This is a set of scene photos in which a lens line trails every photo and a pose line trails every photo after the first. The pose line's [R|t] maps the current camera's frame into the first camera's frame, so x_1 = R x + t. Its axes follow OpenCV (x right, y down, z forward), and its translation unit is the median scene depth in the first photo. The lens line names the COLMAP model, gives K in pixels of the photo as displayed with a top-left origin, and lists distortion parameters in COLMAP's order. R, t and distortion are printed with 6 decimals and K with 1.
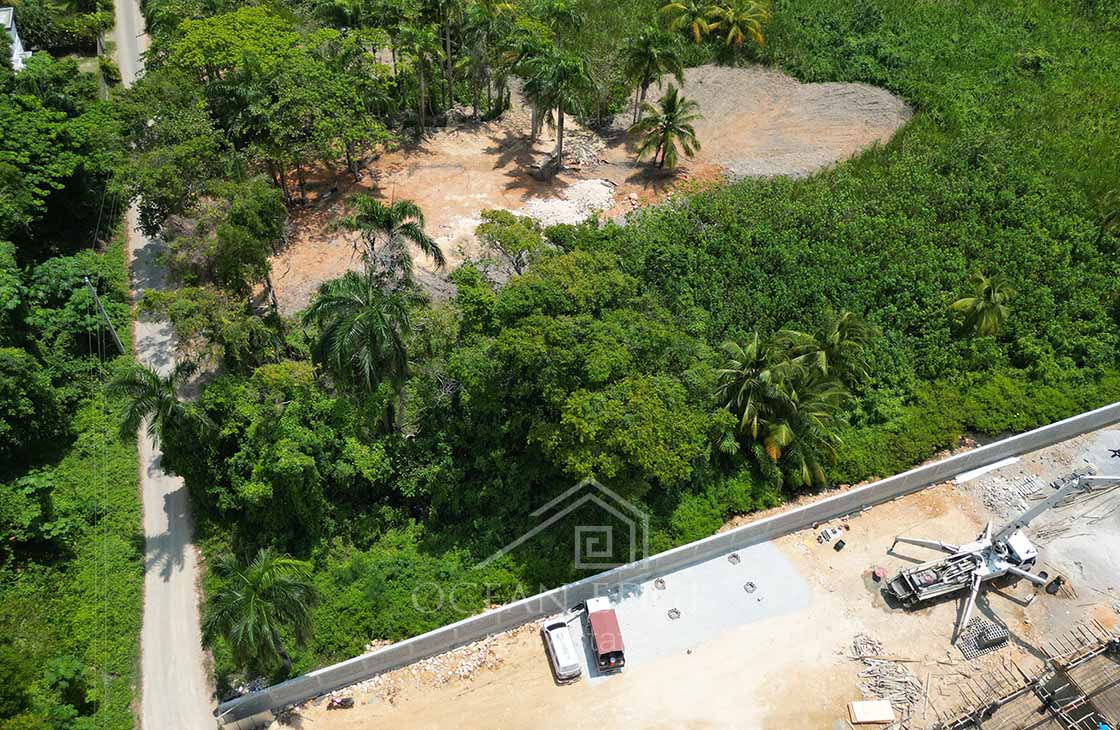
lens RADIAL K [[911.0, 0, 558.8], [0, 911.0, 368.4], [0, 0, 1]] dist [0.065562, -0.060182]
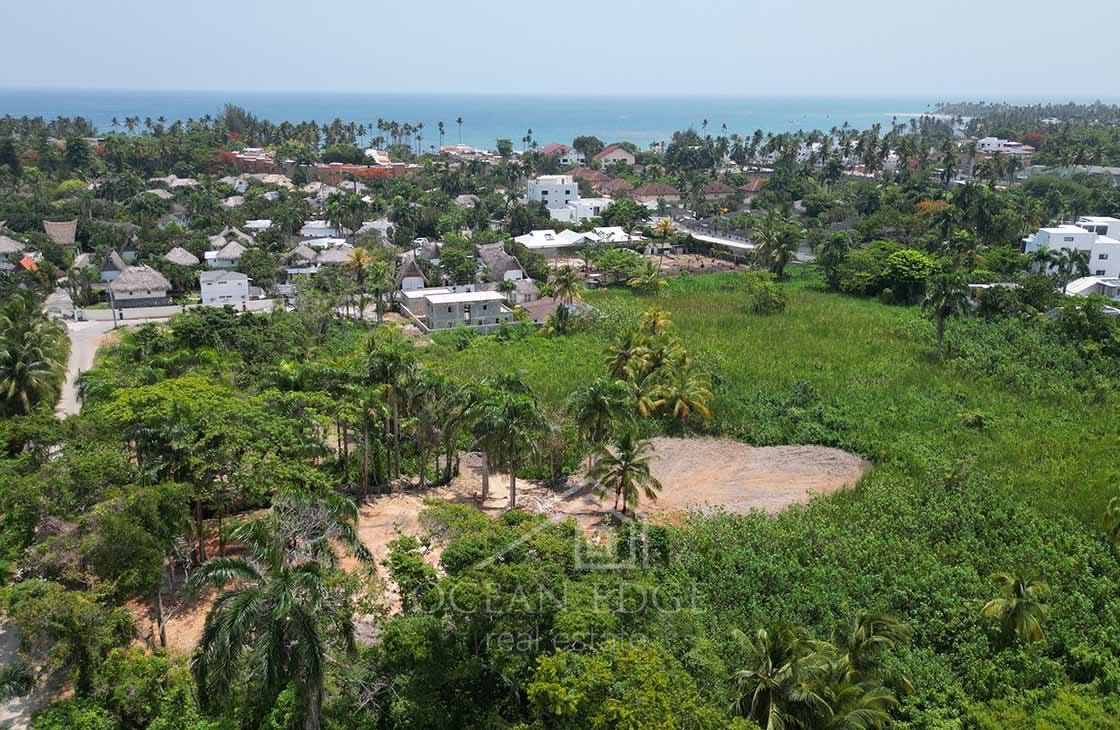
lens RADIAL K [[911.0, 0, 558.0], [0, 911.0, 369.4], [0, 0, 1]] dist [0.065562, -0.060182]
pose [[0.997278, -0.042199, 0.060470, -0.004400], [0.067100, 0.859383, -0.506911, 0.143306], [-0.030576, 0.509589, 0.859875, 0.162615]]
